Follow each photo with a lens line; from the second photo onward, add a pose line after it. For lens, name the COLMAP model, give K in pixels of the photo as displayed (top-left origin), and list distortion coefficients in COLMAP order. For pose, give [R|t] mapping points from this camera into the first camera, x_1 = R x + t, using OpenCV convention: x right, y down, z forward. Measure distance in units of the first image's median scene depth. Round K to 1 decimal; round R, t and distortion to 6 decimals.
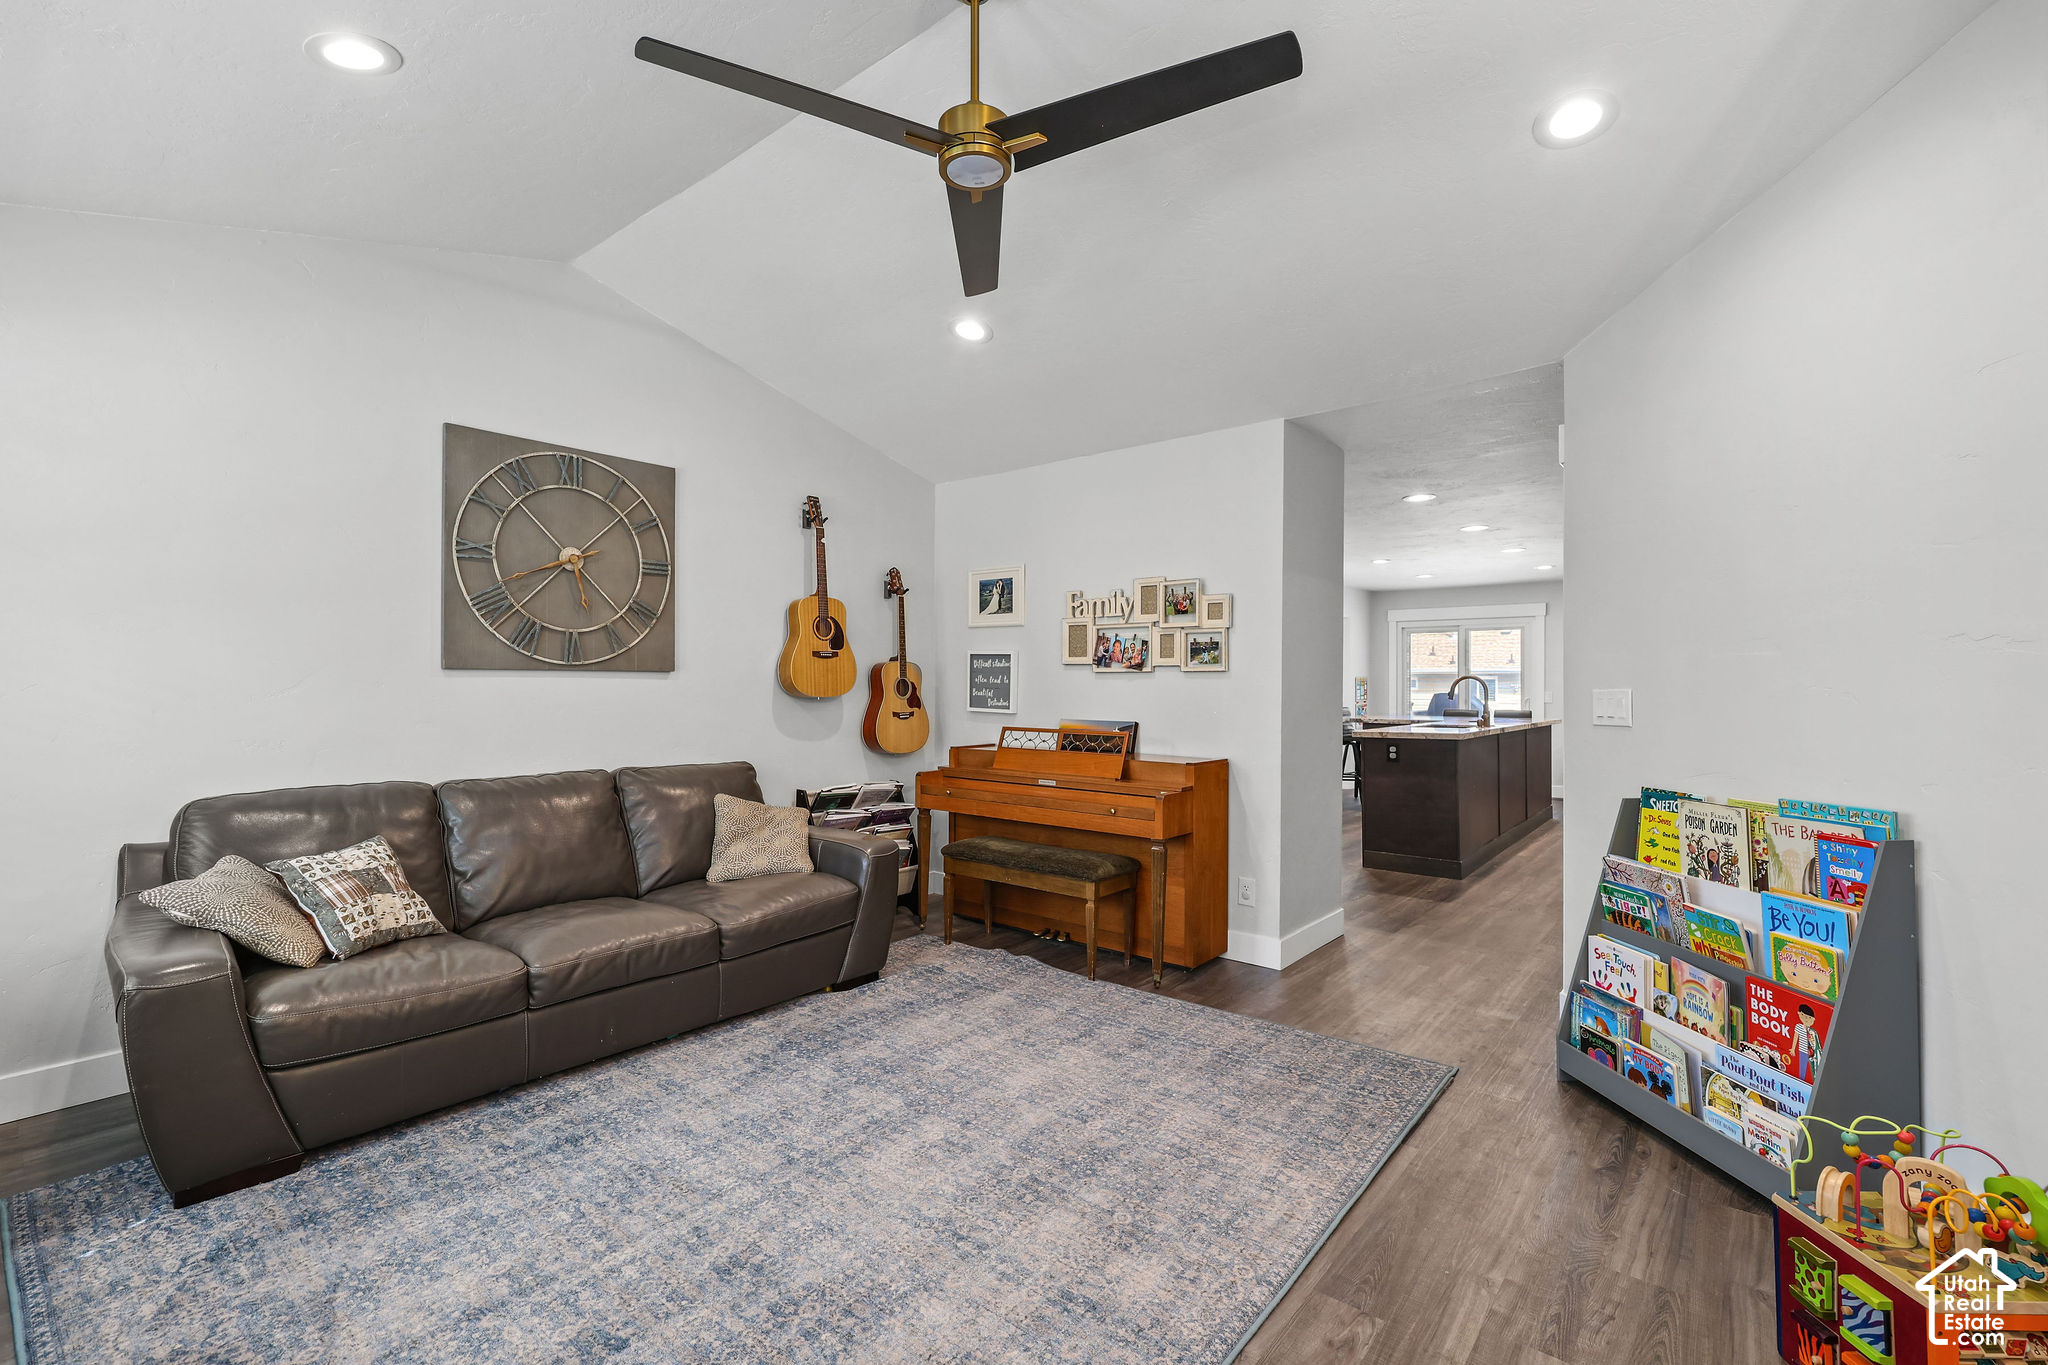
lens RADIAL K [[875.0, 0, 1019.6], [0, 875.0, 678.1], [0, 0, 1]] dist [0.000885, -0.000204]
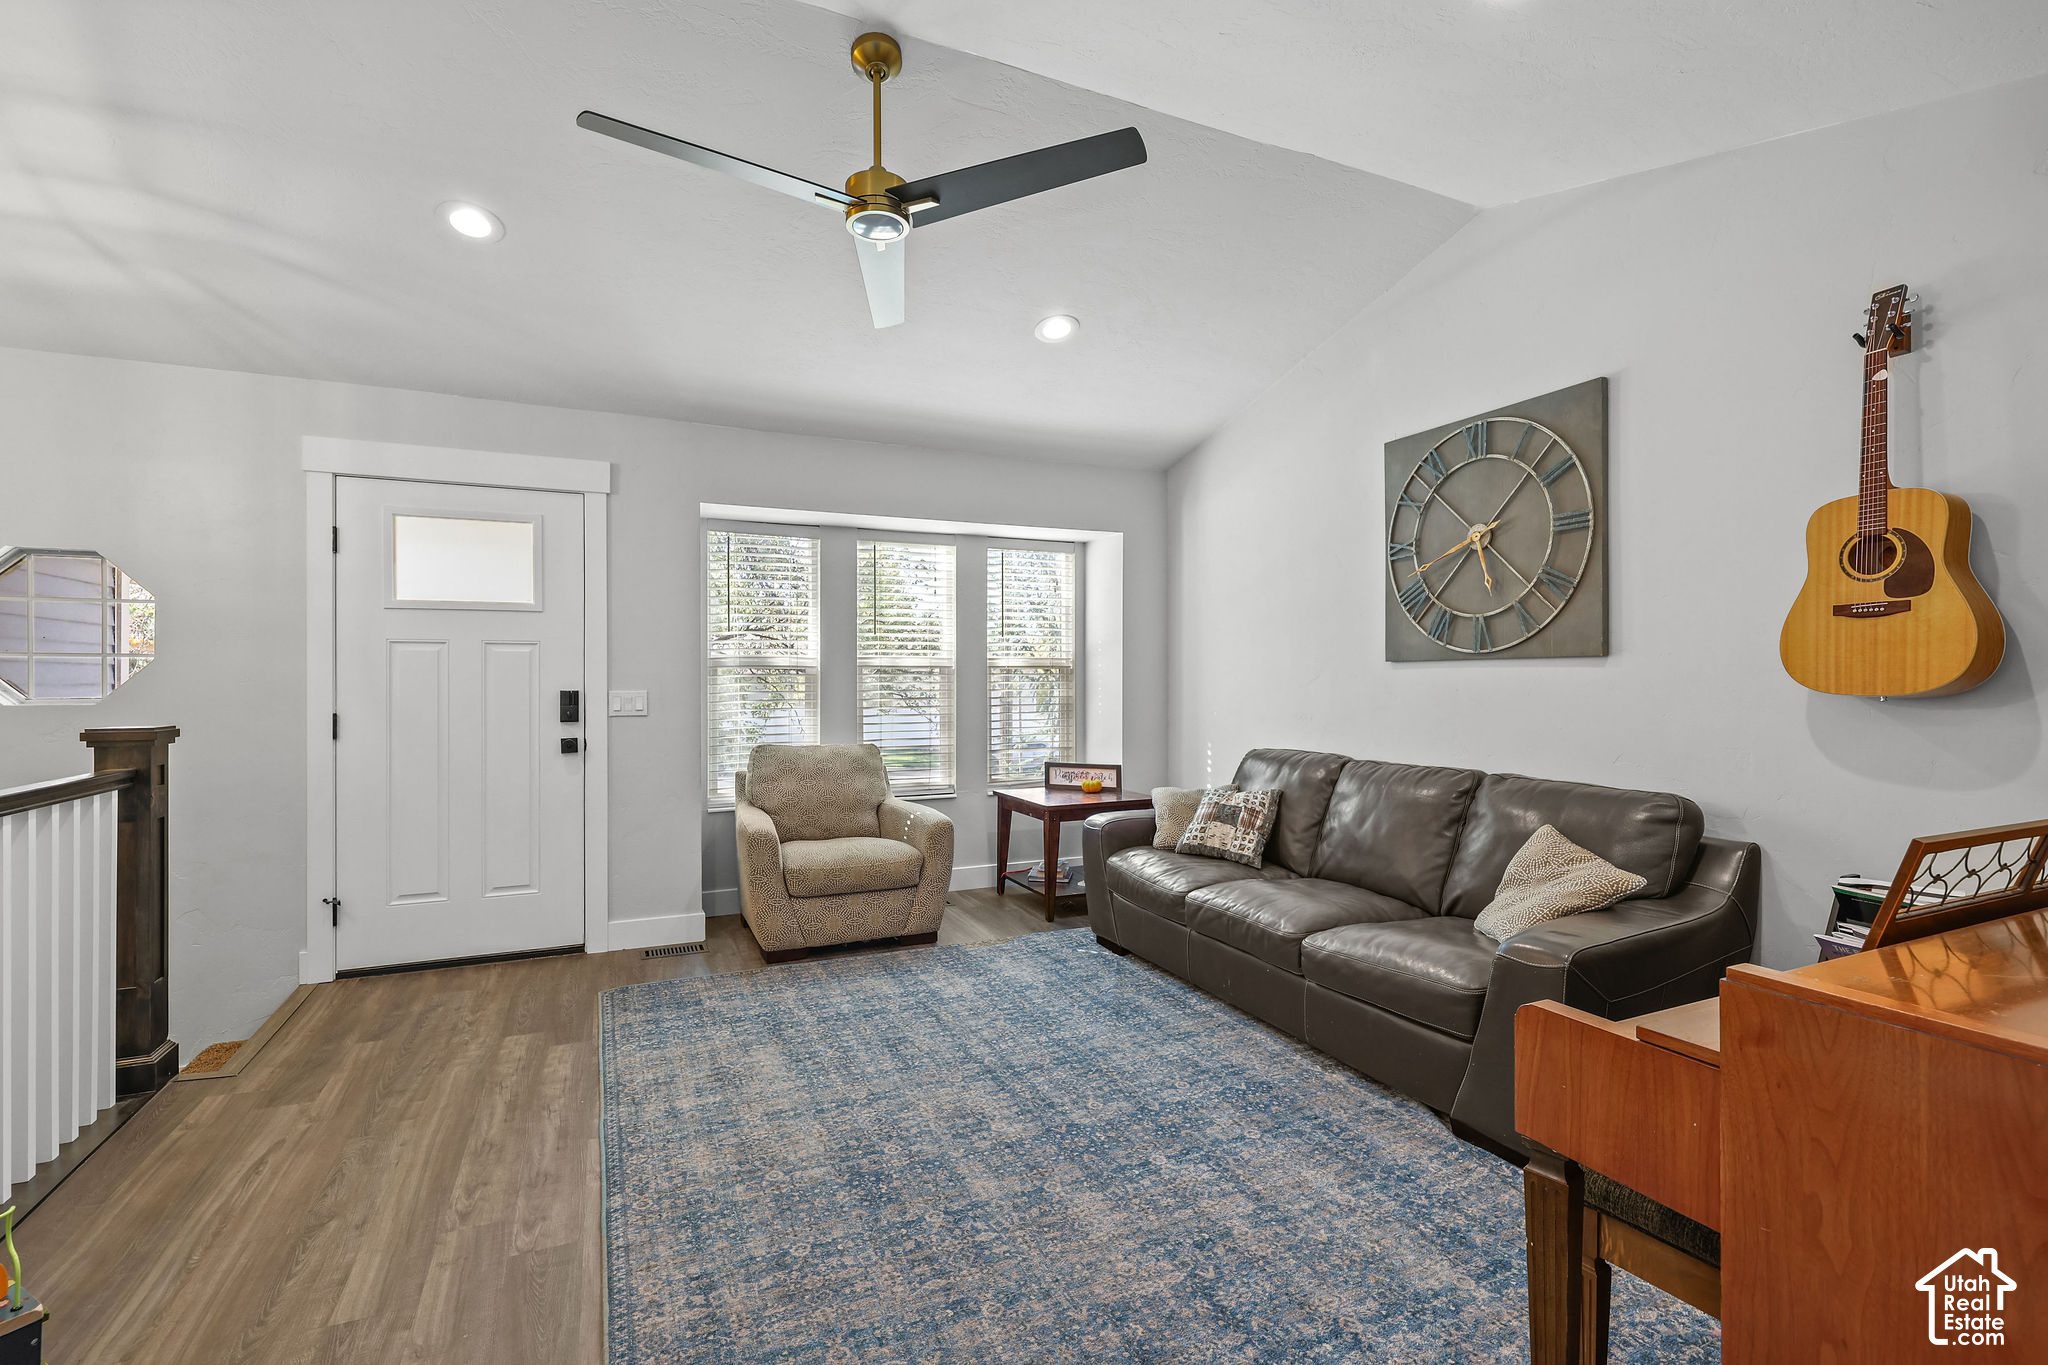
lens RADIAL K [[926.6, 0, 1020.4], [0, 926.6, 676.5], [0, 0, 1]] dist [0.001764, 0.000630]
pose [[-0.430523, -0.004479, -0.902568, 0.730843], [0.008595, 0.999922, -0.009062, 0.017872], [0.902539, -0.011659, -0.430451, 1.278618]]
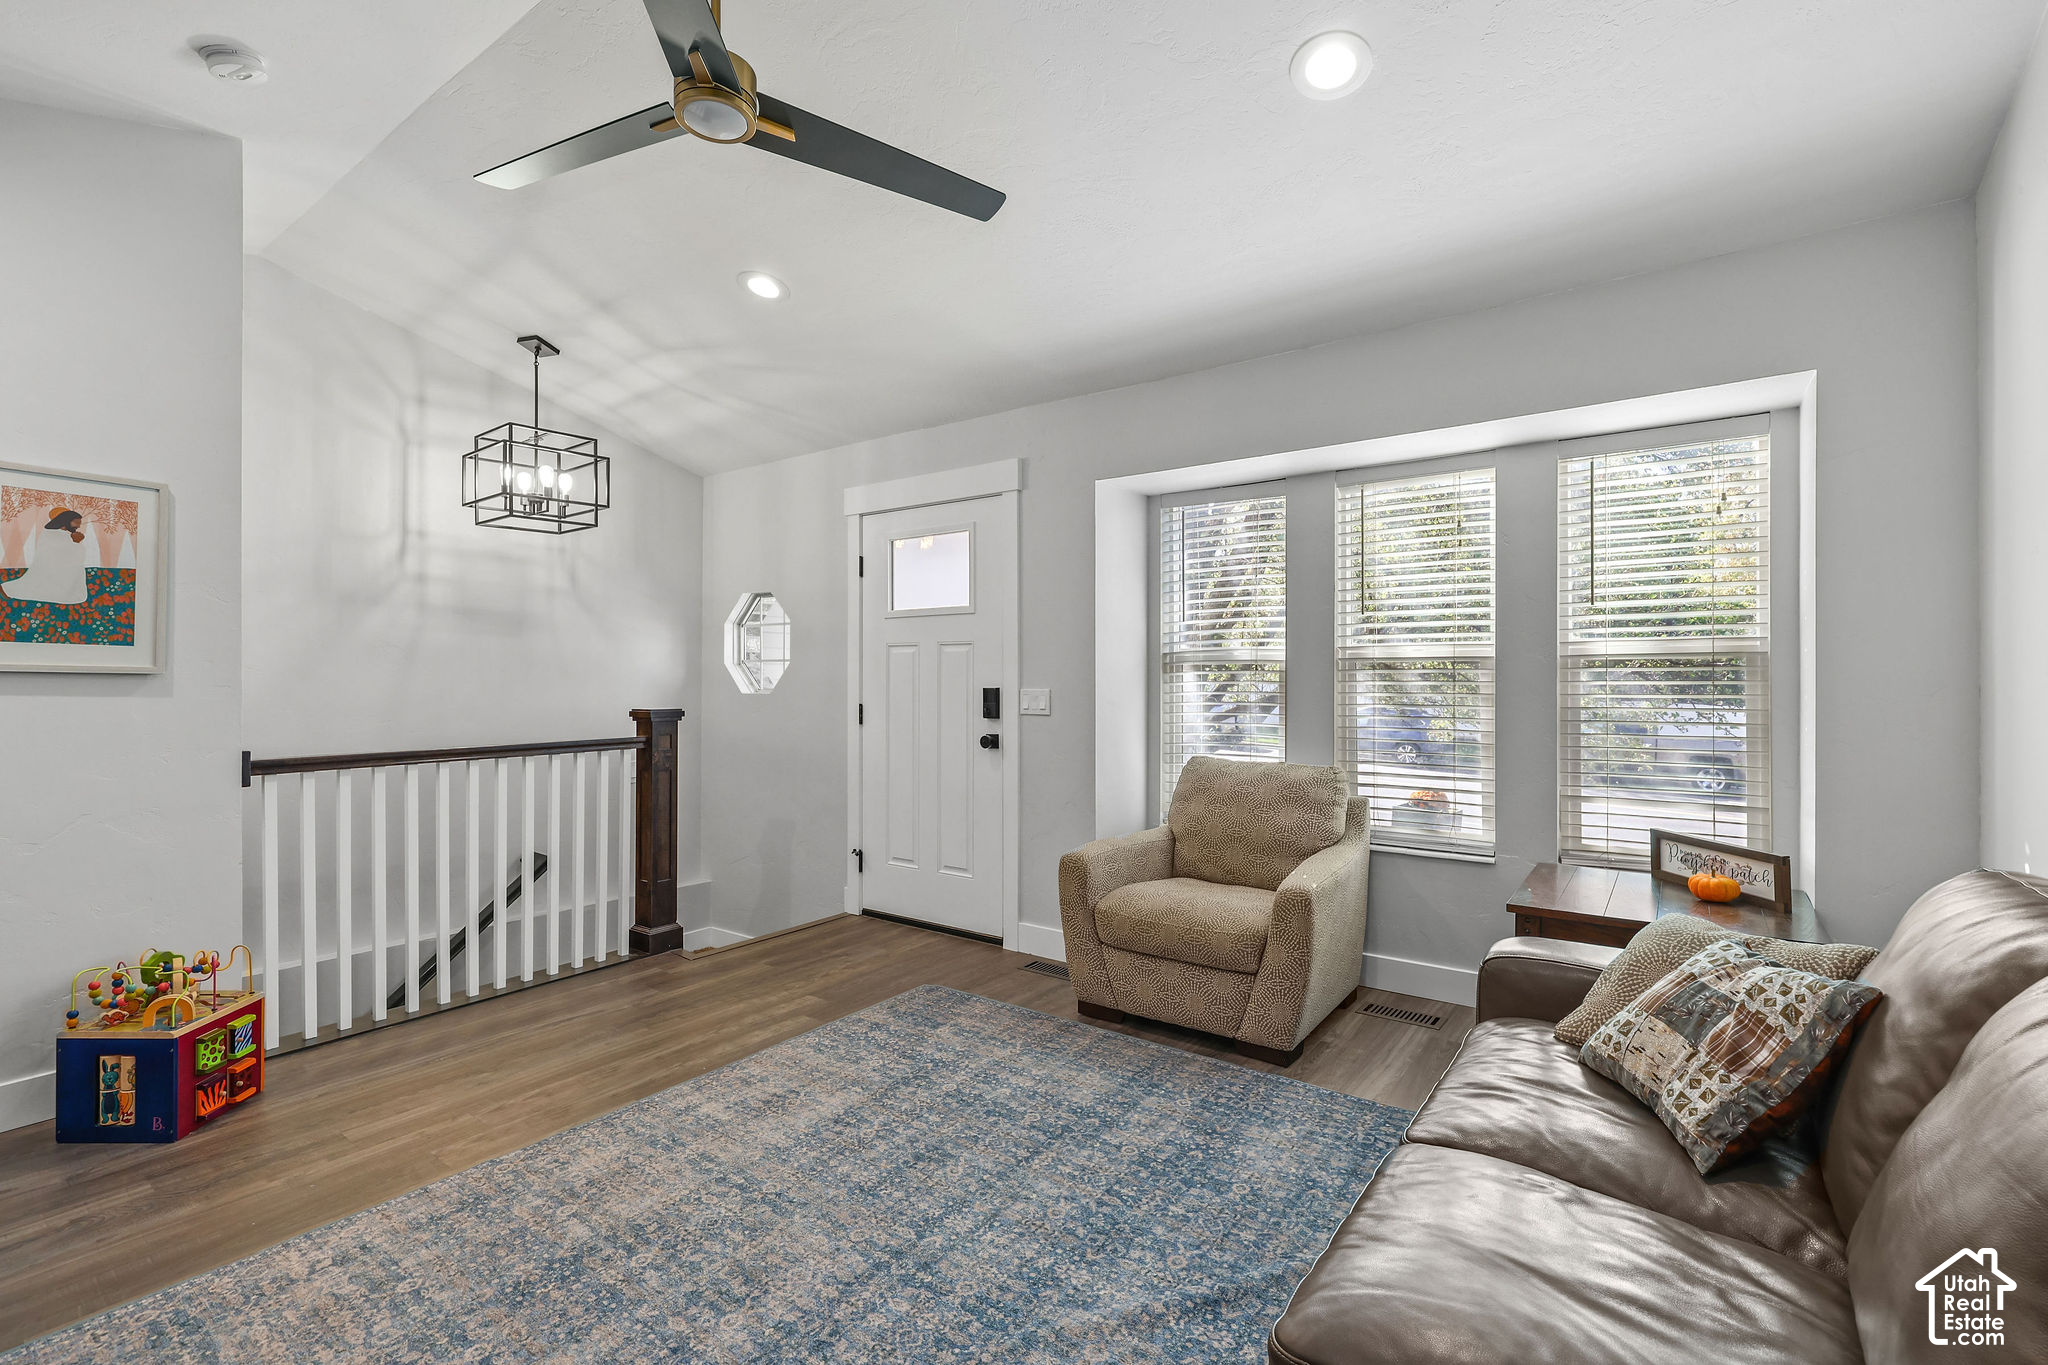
lens RADIAL K [[926.6, 0, 1020.4], [0, 926.6, 676.5], [0, 0, 1]] dist [0.001764, 0.000630]
pose [[-0.998683, -0.001641, -0.051270, -0.246657], [-0.001113, 0.999946, -0.010313, 0.017571], [0.051284, -0.010242, -0.998632, 1.510048]]
